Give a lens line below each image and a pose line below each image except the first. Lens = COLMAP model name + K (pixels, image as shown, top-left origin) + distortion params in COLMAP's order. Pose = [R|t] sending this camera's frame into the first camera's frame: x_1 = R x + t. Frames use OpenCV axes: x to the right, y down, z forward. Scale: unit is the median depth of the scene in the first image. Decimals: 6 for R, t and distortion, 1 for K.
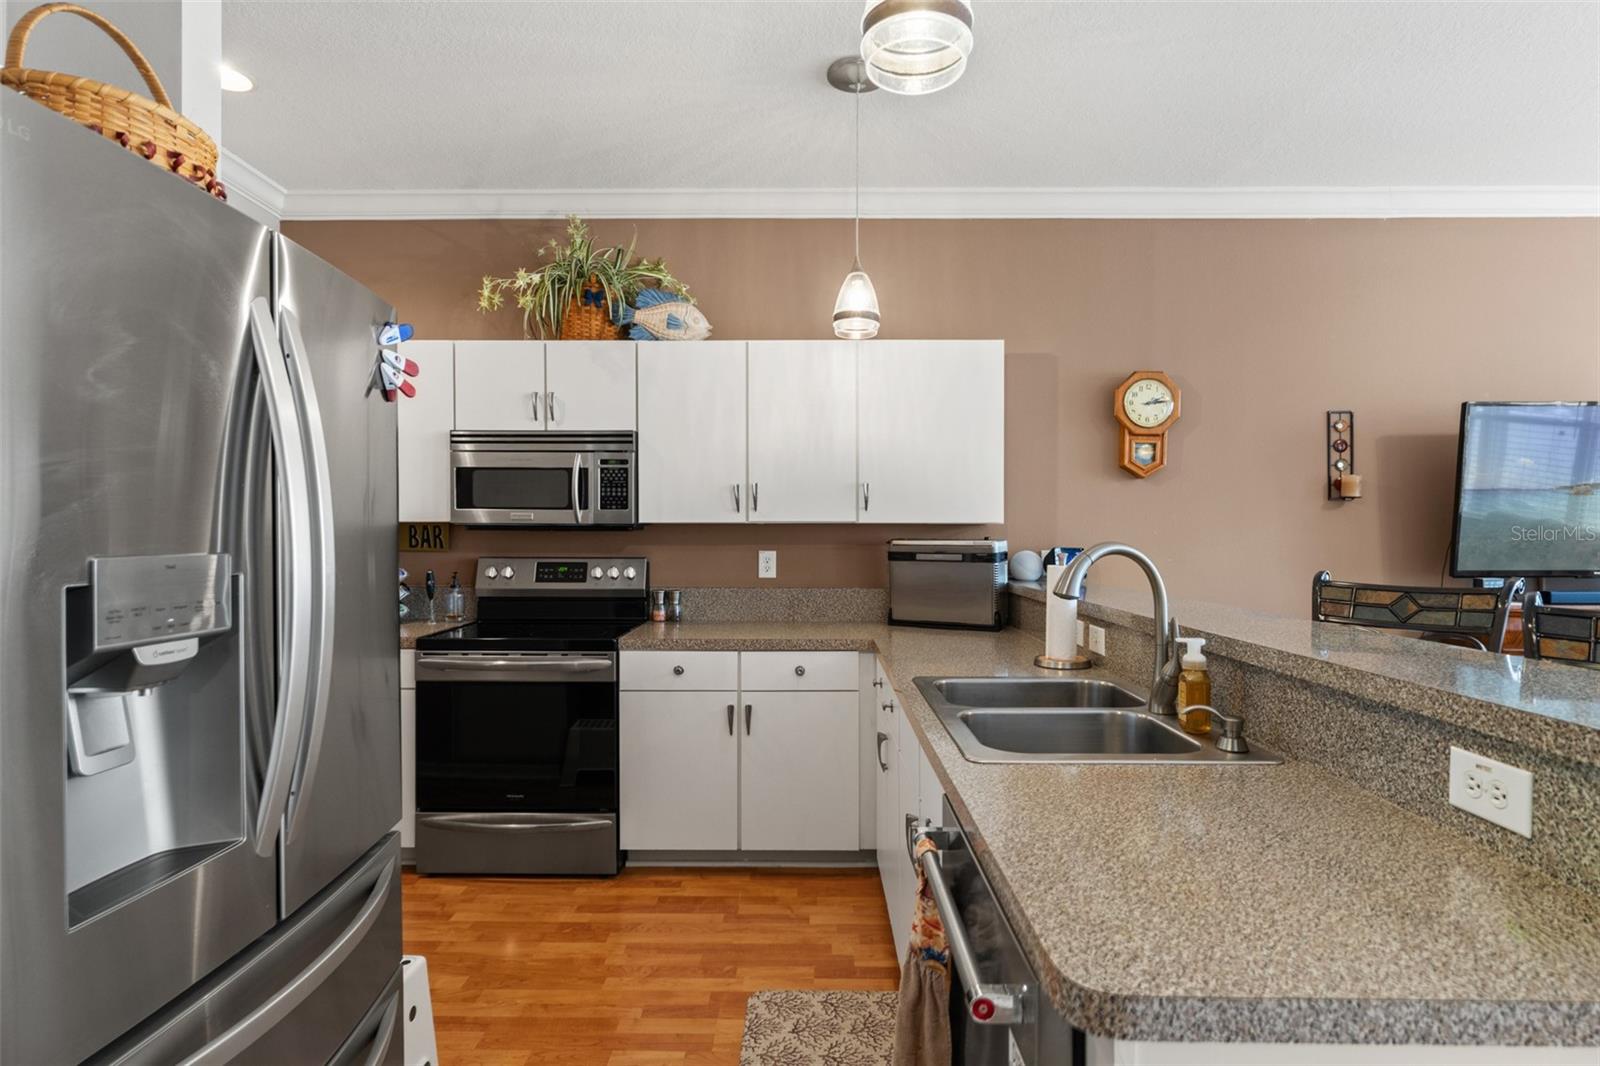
lens RADIAL K [[820.9, 0, 800.0], [0, 820.9, 533.0], [0, 0, 1]] dist [-0.001496, -0.000146]
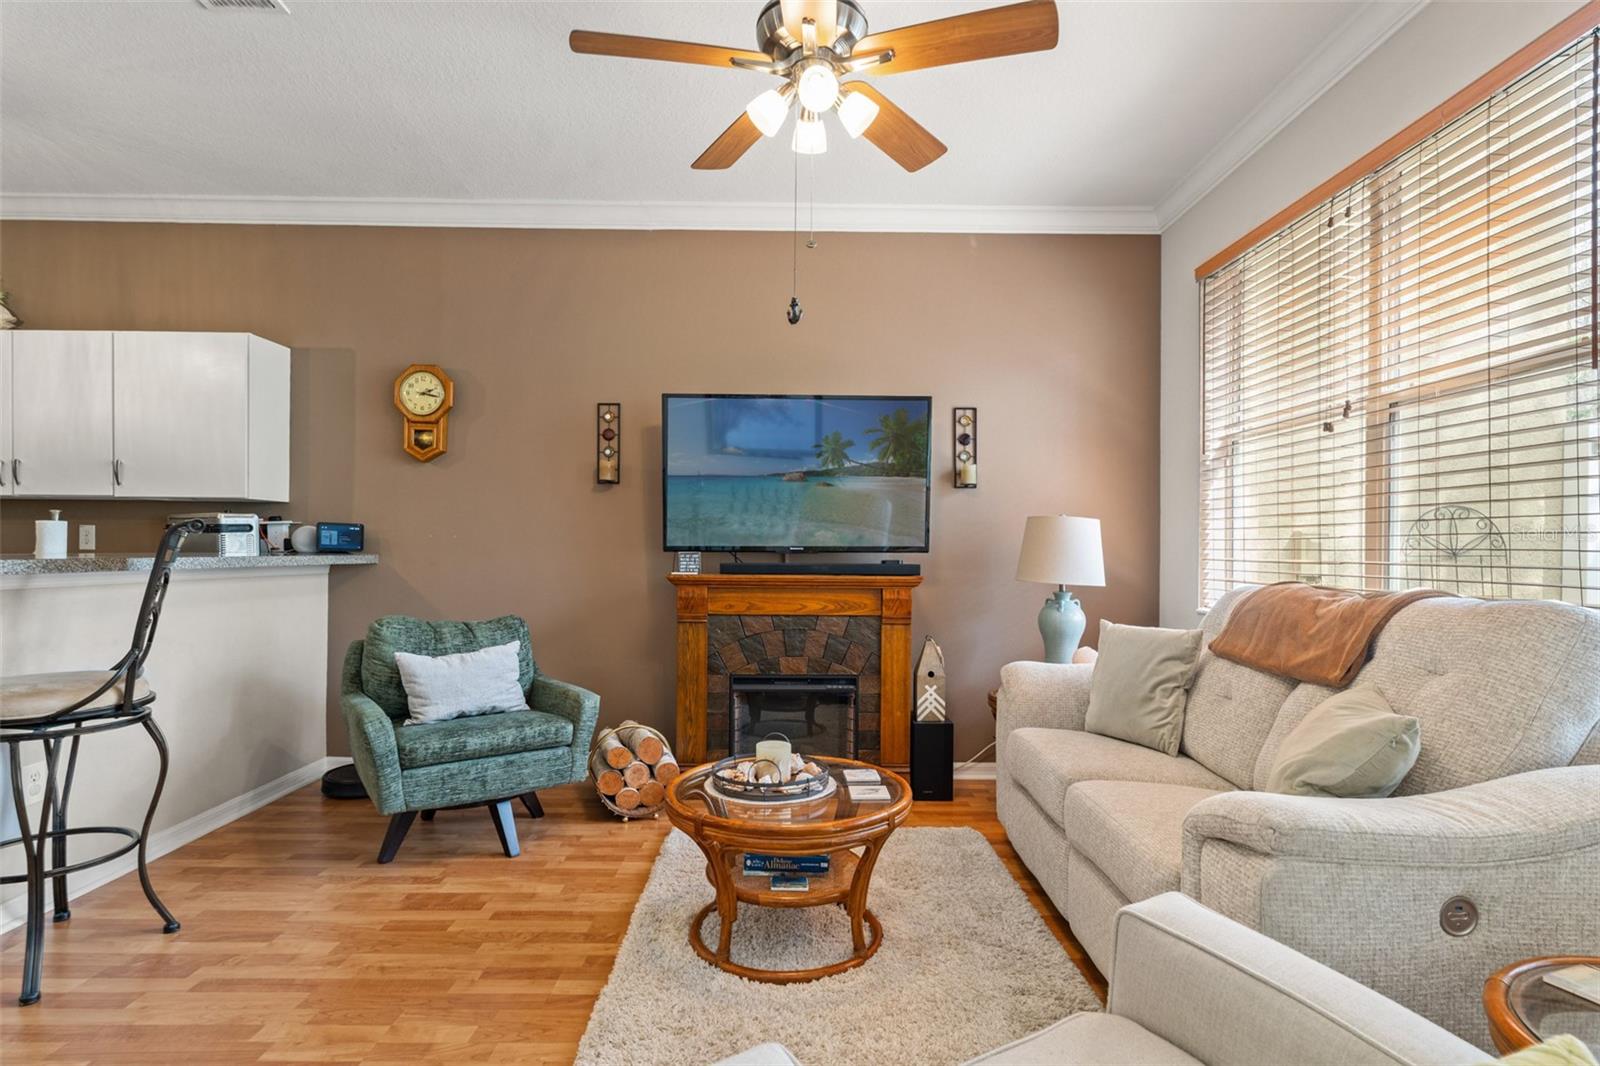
lens RADIAL K [[809.2, 0, 796.3], [0, 809.2, 551.0], [0, 0, 1]] dist [-0.001802, 0.000067]
pose [[0.999778, 0.008593, 0.019222, 0.955752], [-0.008601, 0.999963, 0.000310, 0.051331], [-0.019219, -0.000475, 0.999815, -0.101350]]
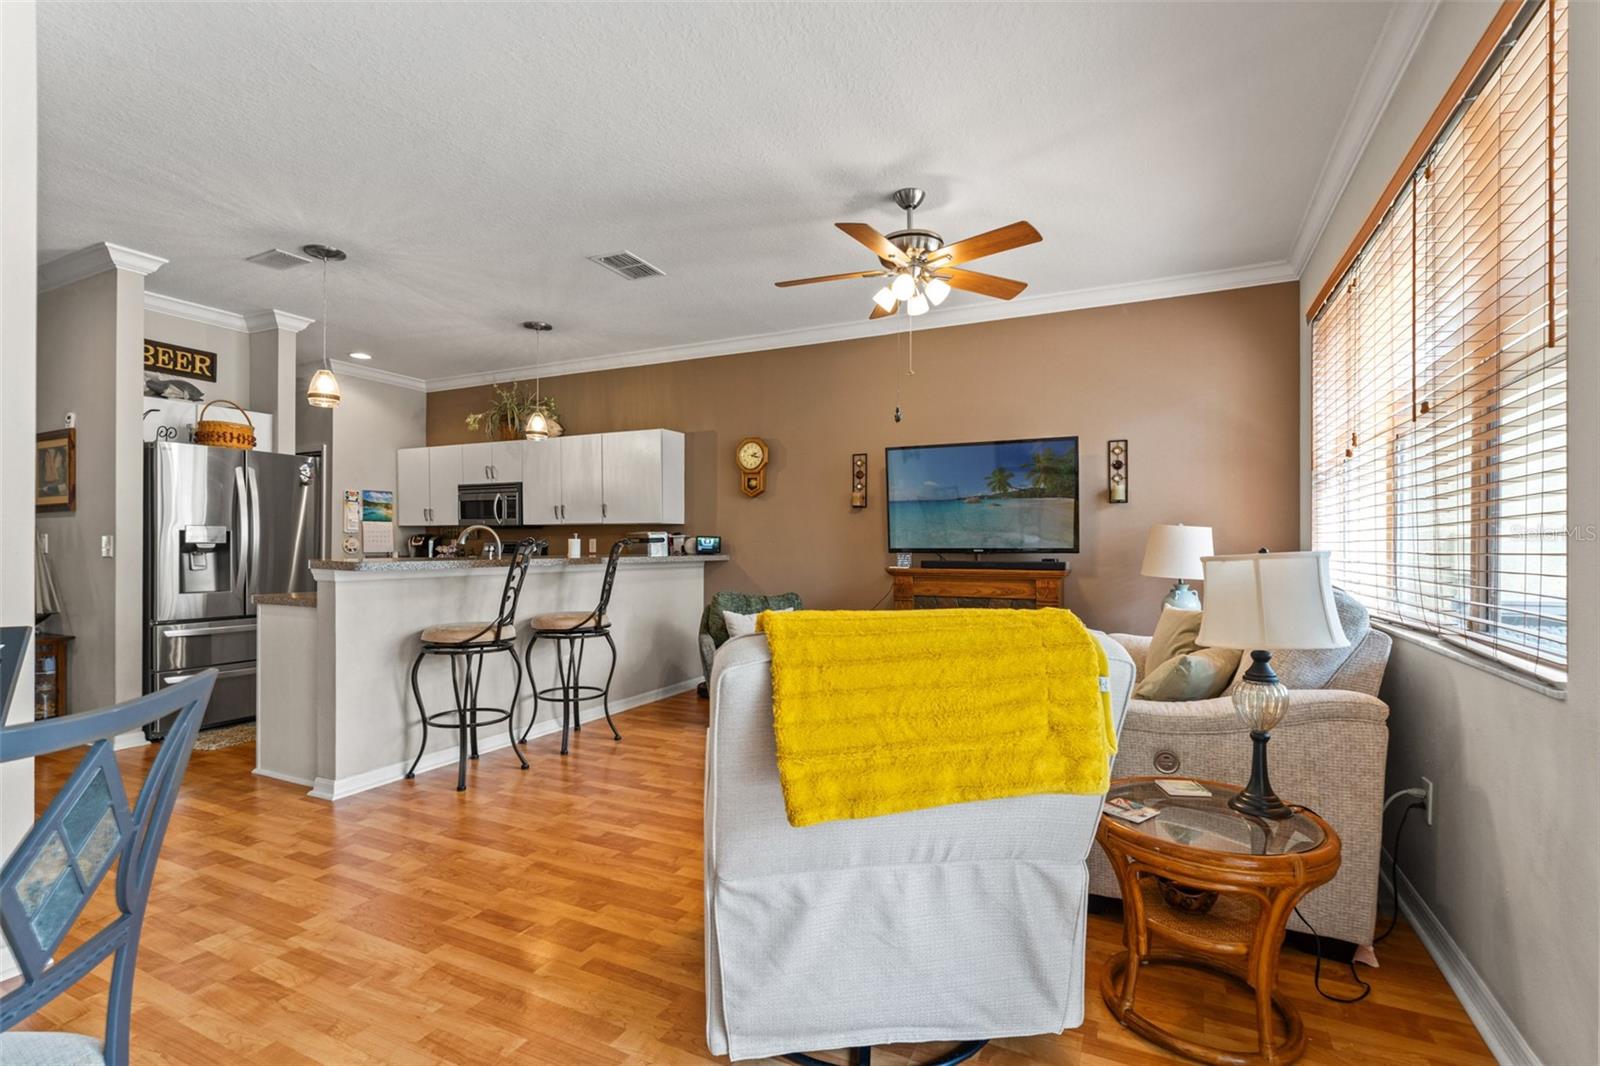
lens RADIAL K [[739.0, 0, 801.7], [0, 739.0, 546.9], [0, 0, 1]] dist [-0.001093, -0.000149]
pose [[0.902941, 0.003220, -0.429752, 1.281136], [-0.003275, 0.999994, 0.000611, 0.041699], [0.429752, 0.000856, 0.902947, -0.428116]]
